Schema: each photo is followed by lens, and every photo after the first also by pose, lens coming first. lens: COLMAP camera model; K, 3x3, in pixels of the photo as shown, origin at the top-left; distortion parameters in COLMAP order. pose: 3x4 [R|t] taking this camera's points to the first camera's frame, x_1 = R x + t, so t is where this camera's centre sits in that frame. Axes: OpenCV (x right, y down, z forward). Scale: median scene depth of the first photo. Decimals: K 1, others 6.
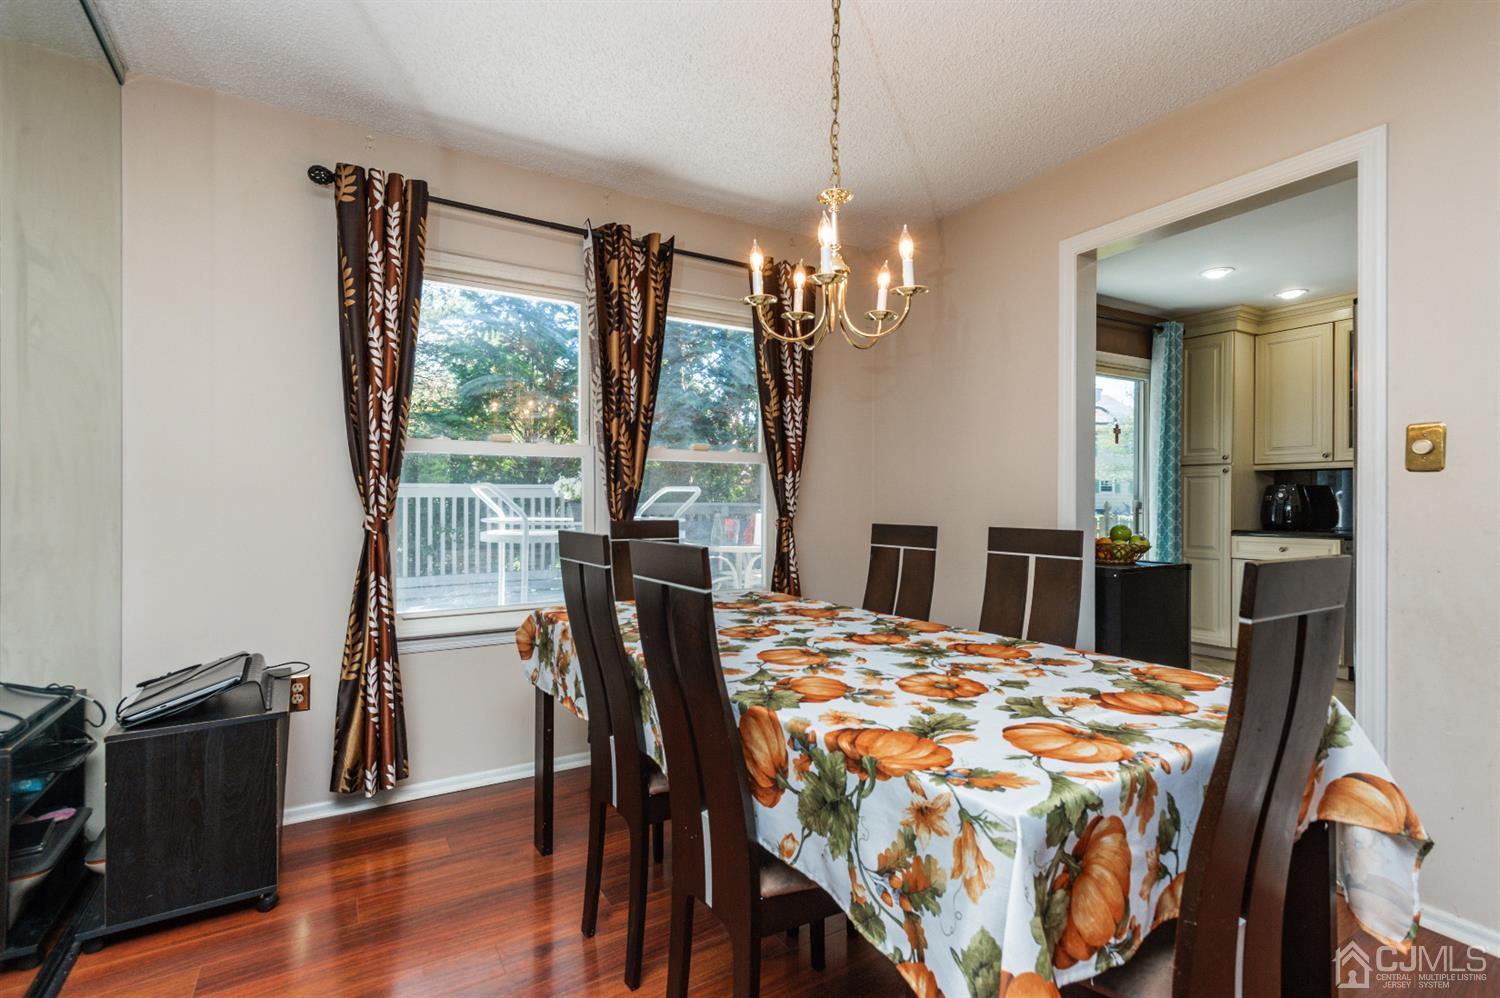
lens RADIAL K [[682.0, 0, 744.2], [0, 682.0, 509.6], [0, 0, 1]] dist [0.012048, 0.000148]
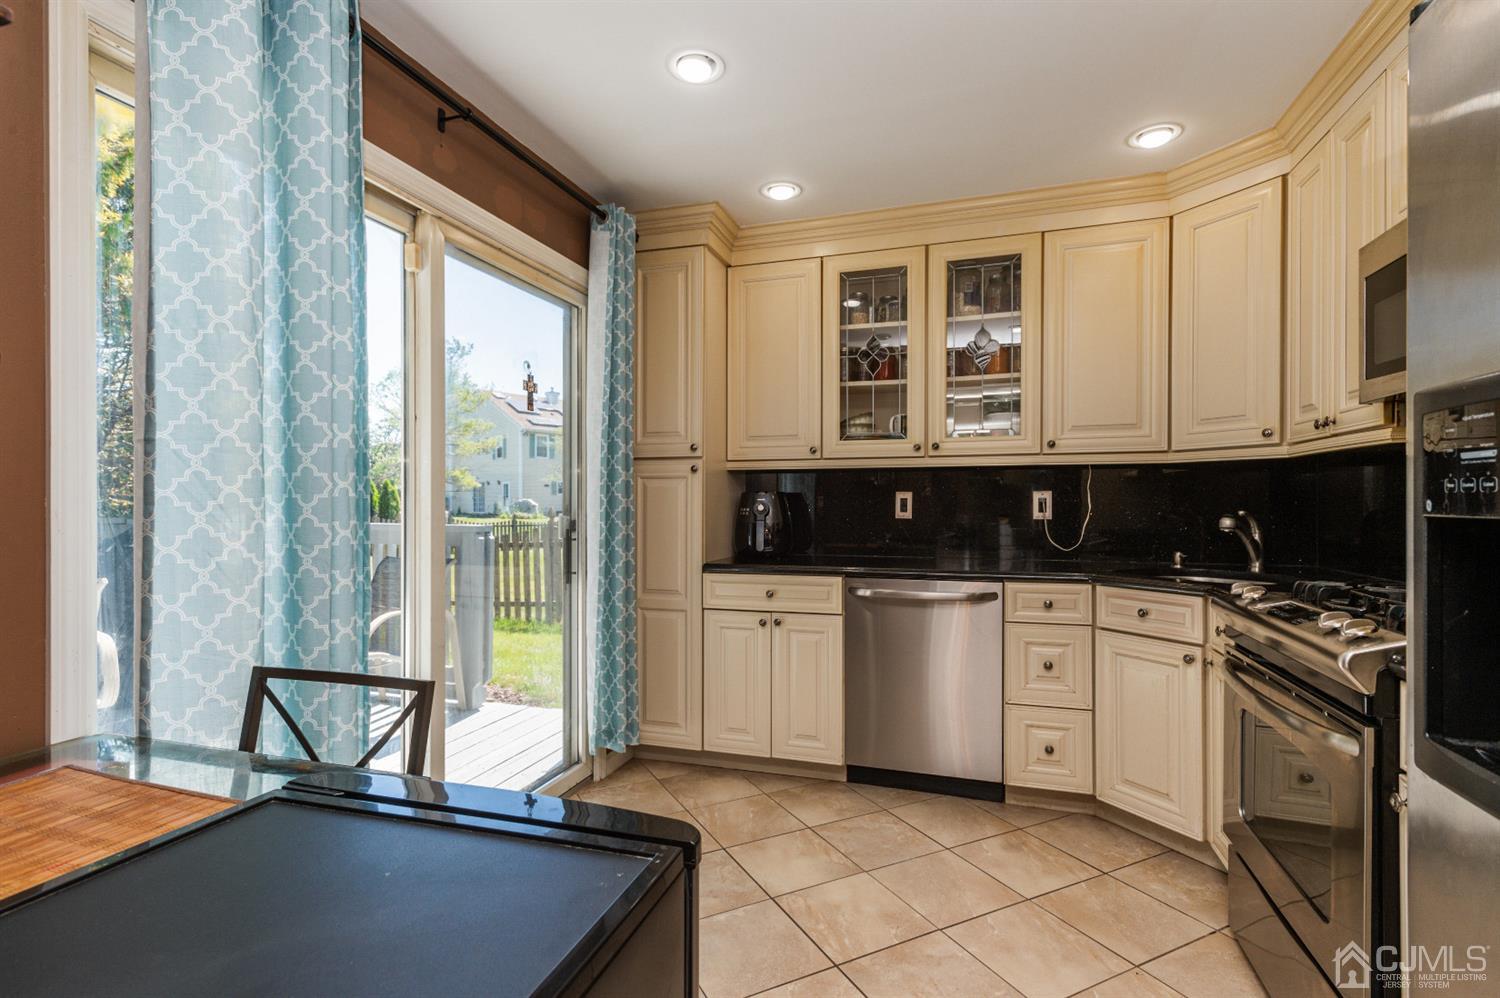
lens RADIAL K [[715.9, 0, 746.7], [0, 715.9, 503.2], [0, 0, 1]] dist [0.016901, 0.000184]
pose [[0.747514, -0.004064, 0.664234, 0.301806], [0.003808, 0.999991, 0.001832, -0.026058], [-0.664235, 0.001160, 0.747523, 0.477297]]
